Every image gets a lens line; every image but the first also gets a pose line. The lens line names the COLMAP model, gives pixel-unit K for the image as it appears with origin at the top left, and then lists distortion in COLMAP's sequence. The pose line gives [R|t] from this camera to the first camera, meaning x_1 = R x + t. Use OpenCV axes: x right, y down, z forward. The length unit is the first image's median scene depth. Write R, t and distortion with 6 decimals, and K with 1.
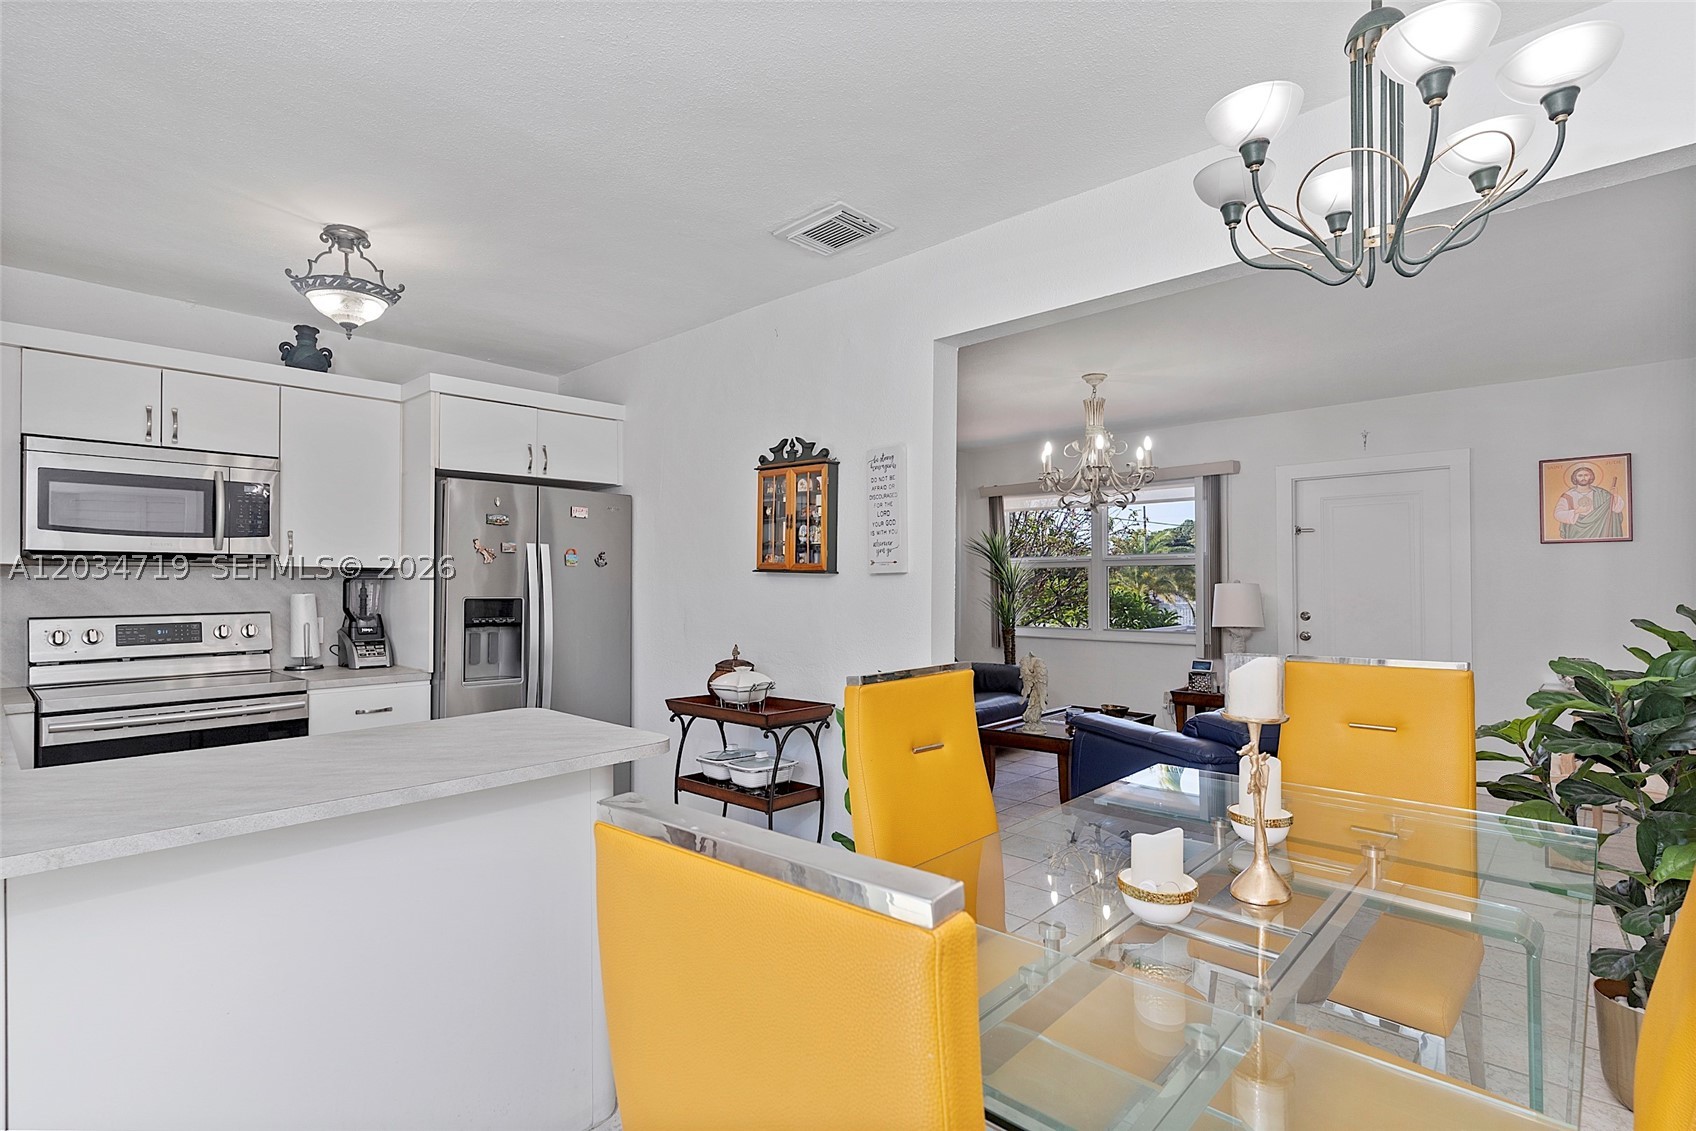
lens RADIAL K [[819.5, 0, 844.9], [0, 819.5, 567.4], [0, 0, 1]] dist [-0.004964, -0.000155]
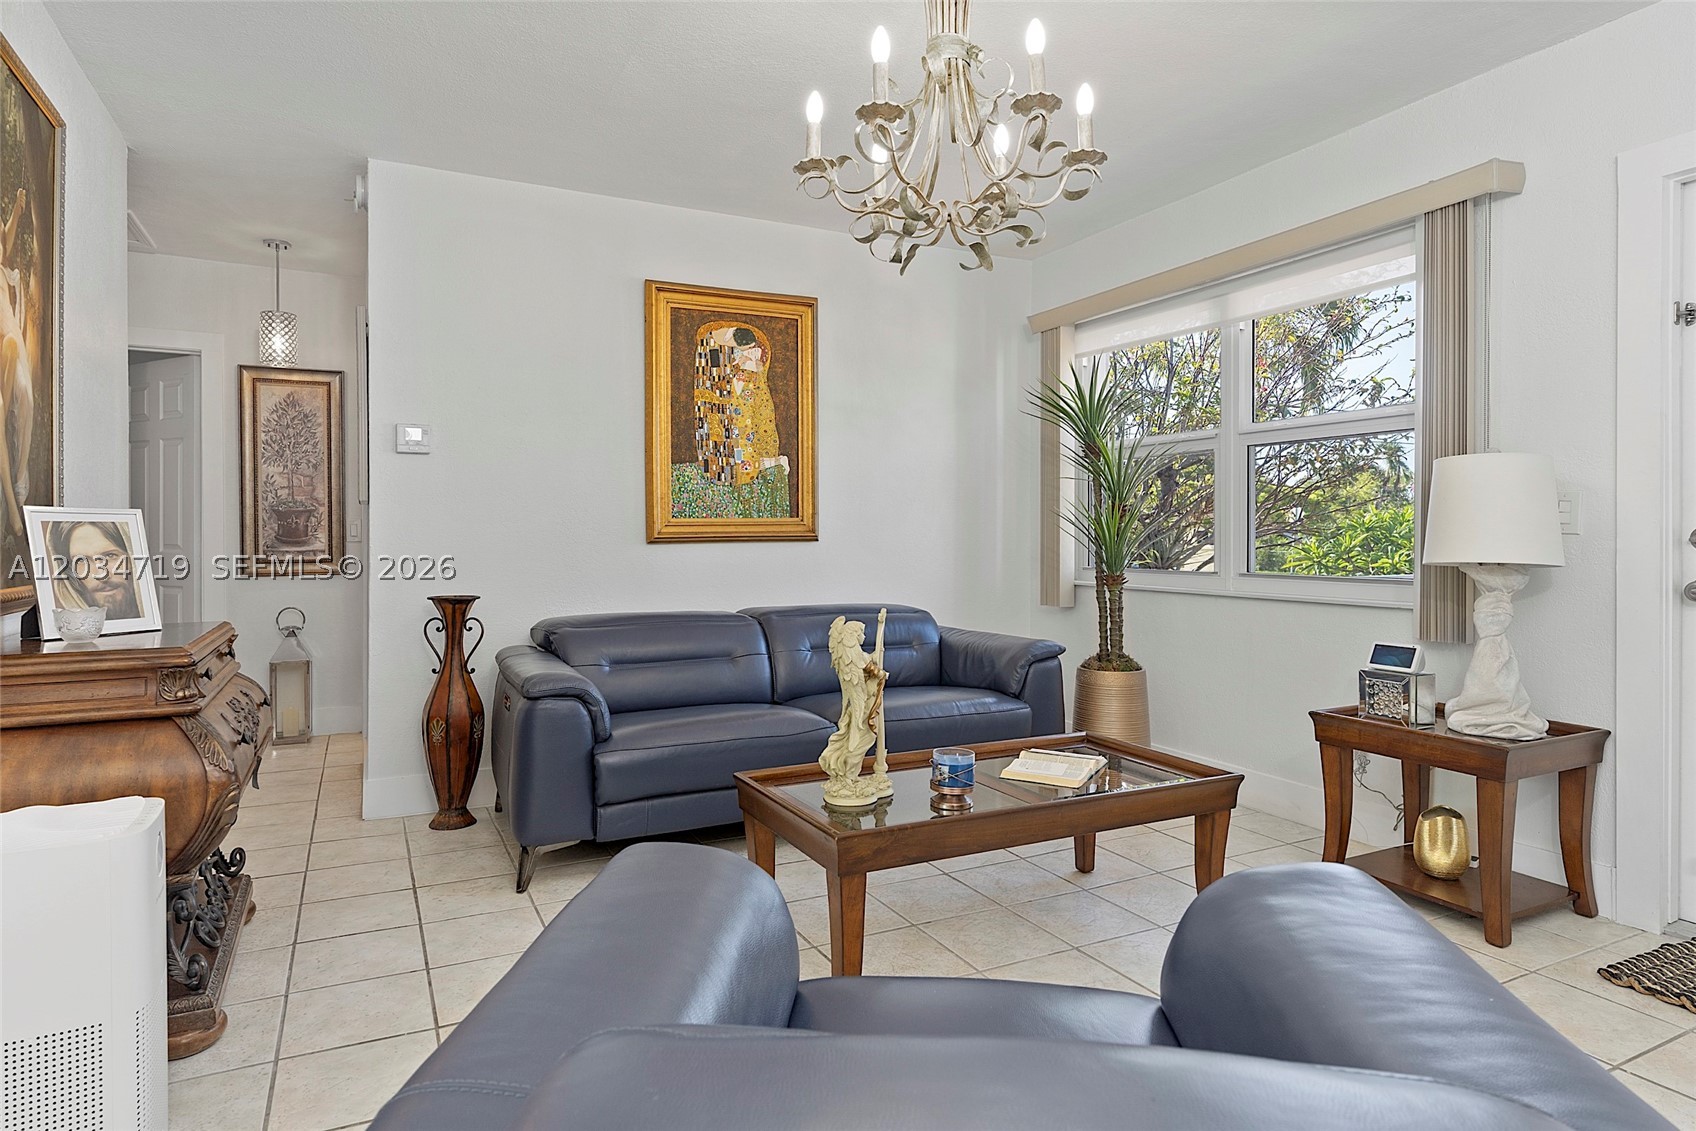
lens RADIAL K [[947.6, 0, 813.0], [0, 947.6, 537.9], [0, 0, 1]] dist [-0.005784, 0.000962]
pose [[0.926992, -0.000197, -0.375081, 0.695262], [0.009744, 0.999675, 0.023556, 0.089626], [0.374955, -0.025491, 0.926693, 0.891264]]
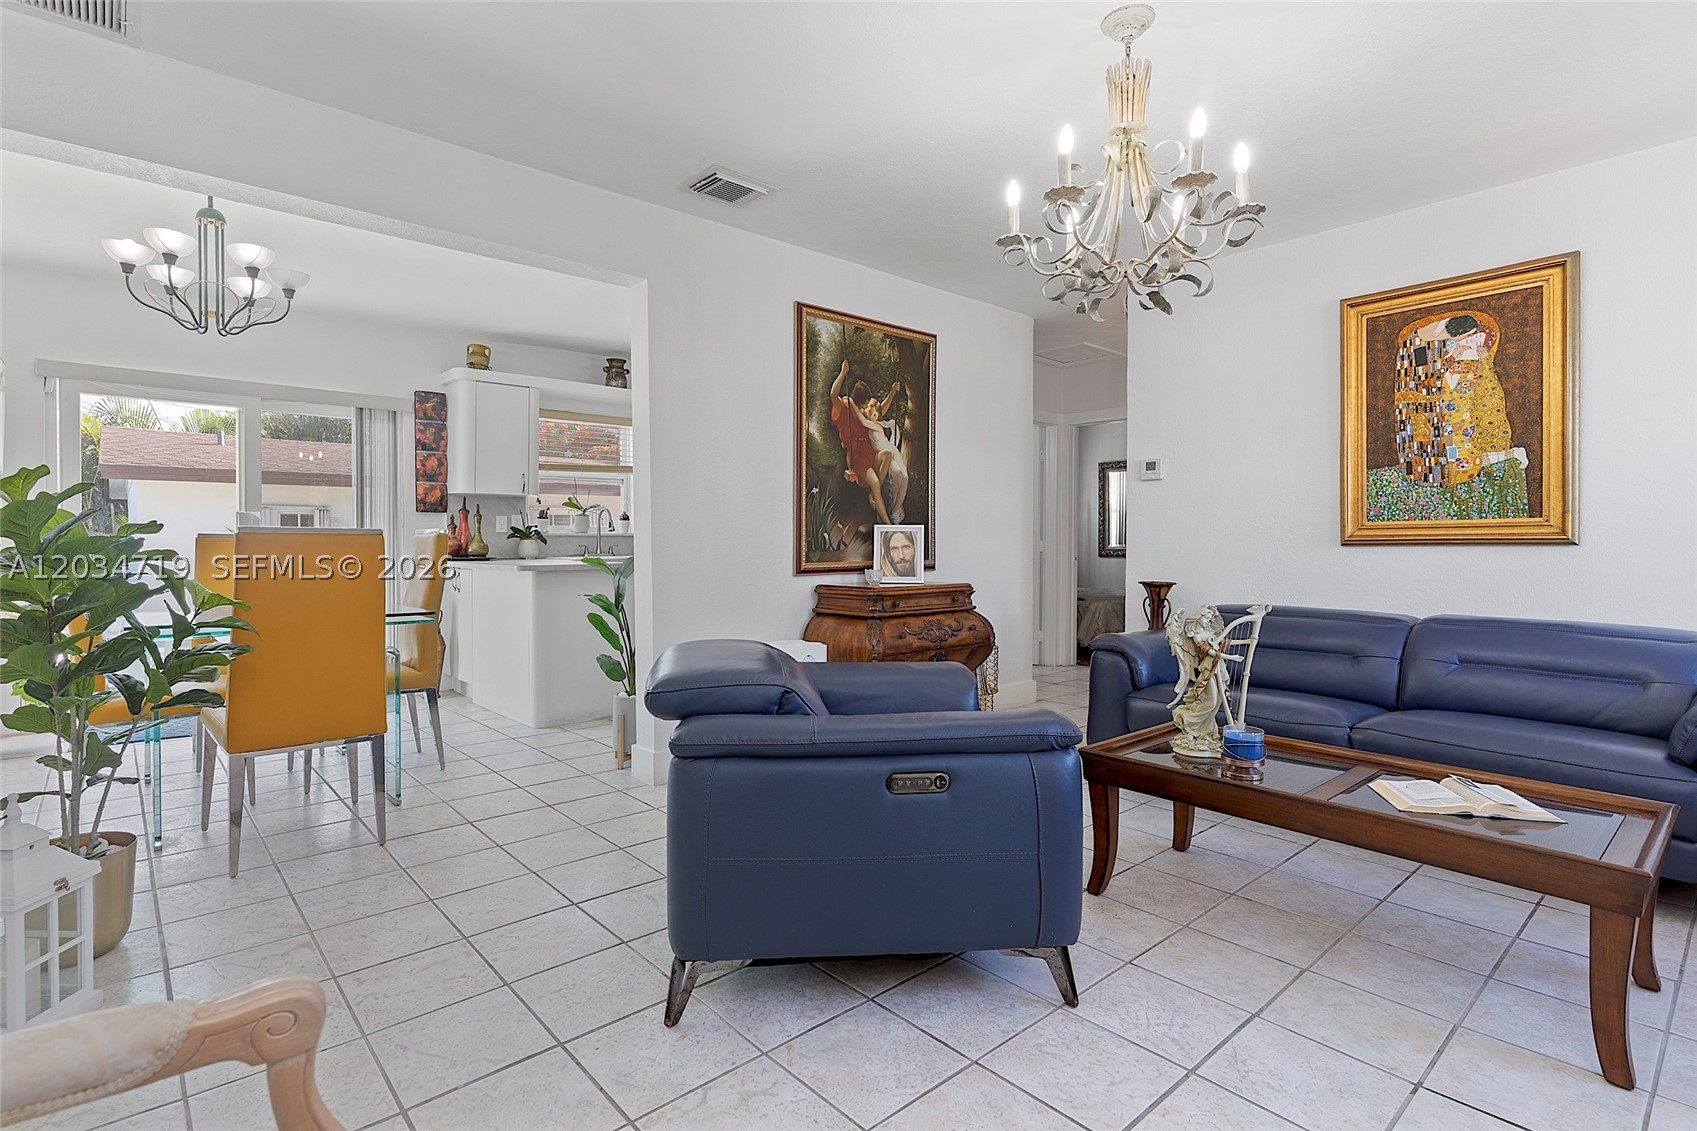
lens RADIAL K [[820.0, 0, 824.6], [0, 820.0, 555.3], [0, 0, 1]] dist [-0.004964, -0.000155]
pose [[-0.123029, 0.017159, -0.992255, 1.087615], [0.020772, 0.999676, 0.014712, 0.100552], [0.992186, -0.018801, -0.123346, 1.230260]]
